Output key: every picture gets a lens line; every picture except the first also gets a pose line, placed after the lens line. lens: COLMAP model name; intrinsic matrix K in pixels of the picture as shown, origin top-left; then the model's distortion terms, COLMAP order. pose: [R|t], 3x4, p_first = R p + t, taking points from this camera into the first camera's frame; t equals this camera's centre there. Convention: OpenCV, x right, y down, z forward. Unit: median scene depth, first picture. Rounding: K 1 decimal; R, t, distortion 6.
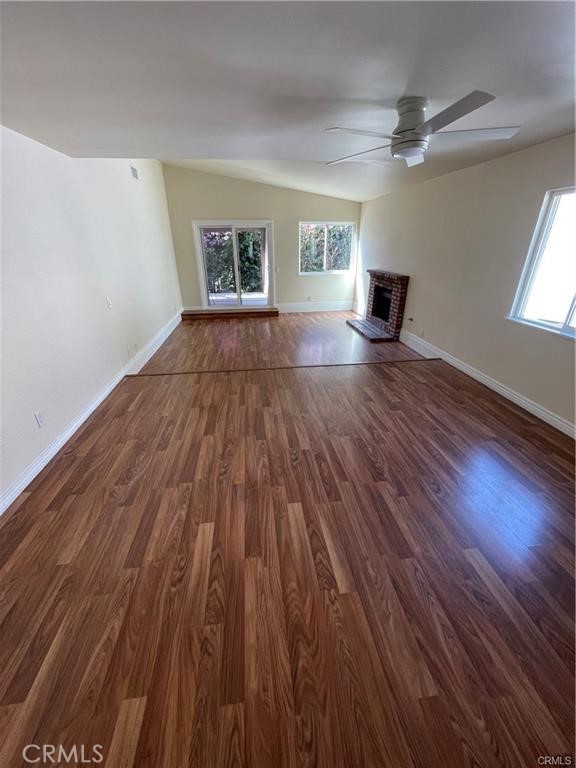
lens RADIAL K [[313.9, 0, 288.0], [0, 313.9, 384.0], [0, 0, 1]] dist [0.001590, 0.000761]
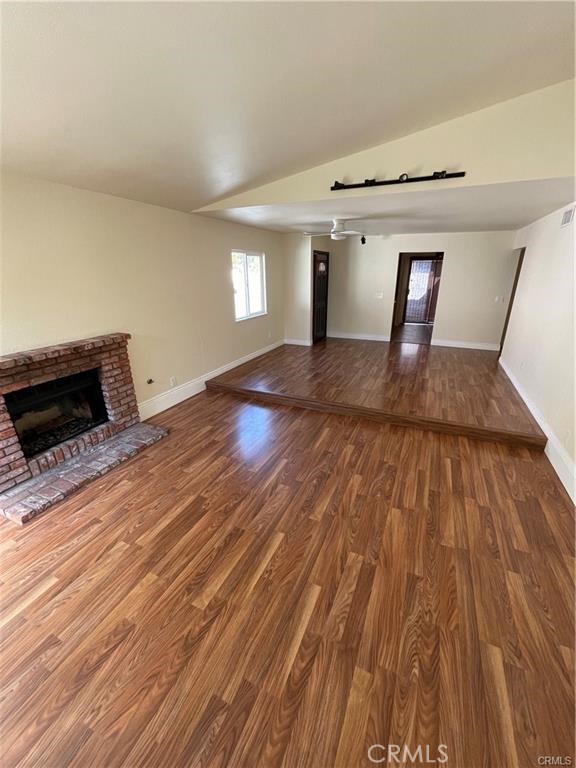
lens RADIAL K [[313.9, 0, 288.0], [0, 313.9, 384.0], [0, 0, 1]] dist [0.001590, 0.000761]
pose [[-0.852490, -0.167086, 0.495322, -0.382850], [0.228639, 0.732921, 0.640742, -0.916732], [-0.470091, 0.659476, -0.586605, 1.960168]]
